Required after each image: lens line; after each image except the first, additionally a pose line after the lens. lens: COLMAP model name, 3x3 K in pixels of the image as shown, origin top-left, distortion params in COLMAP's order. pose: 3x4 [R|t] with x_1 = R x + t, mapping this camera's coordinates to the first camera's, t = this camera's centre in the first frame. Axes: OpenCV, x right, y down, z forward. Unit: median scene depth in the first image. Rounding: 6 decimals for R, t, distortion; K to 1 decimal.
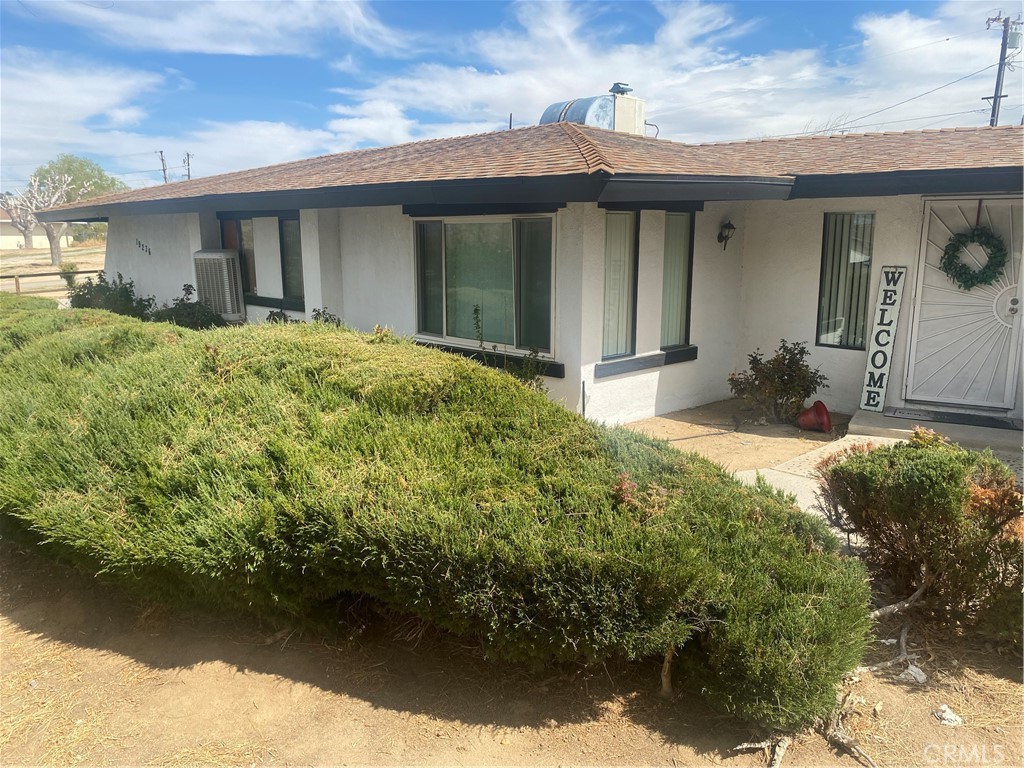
lens RADIAL K [[776.3, 0, 512.0], [0, 776.3, 384.0], [0, 0, 1]] dist [0.004865, 0.001916]
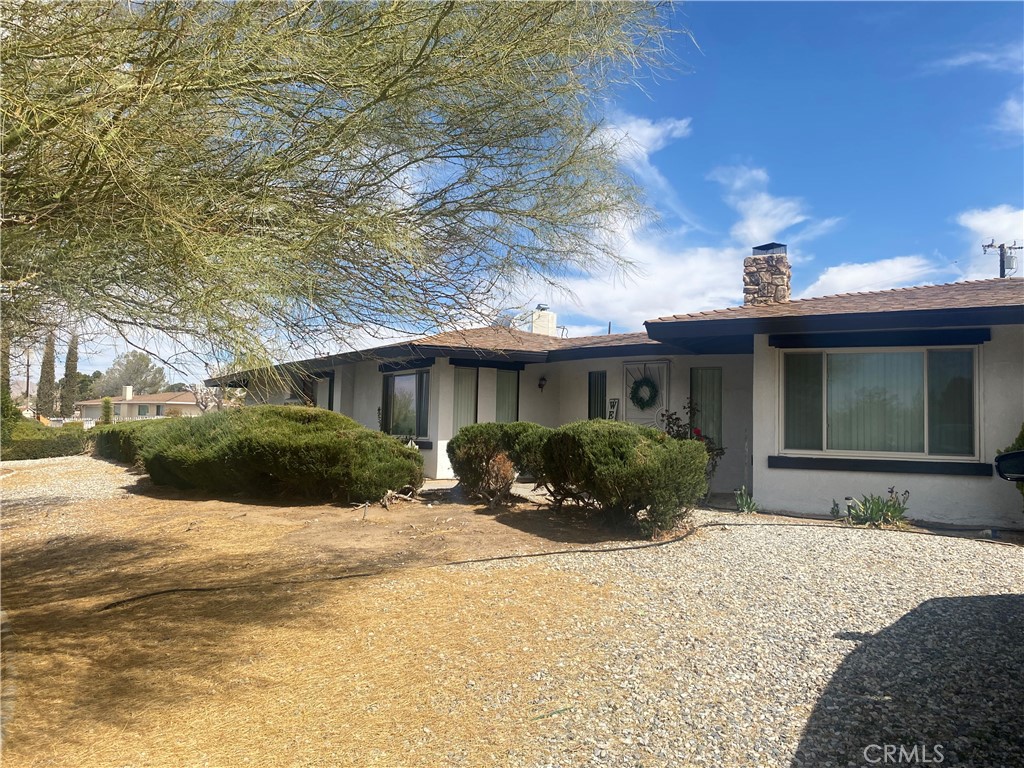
lens RADIAL K [[776.3, 0, 512.0], [0, 776.3, 384.0], [0, 0, 1]] dist [0.004865, 0.001916]
pose [[0.979589, 0.015375, -0.200423, 0.642328], [-0.065495, 0.967074, -0.245925, 0.294628], [0.190042, 0.254032, 0.948341, -0.838055]]
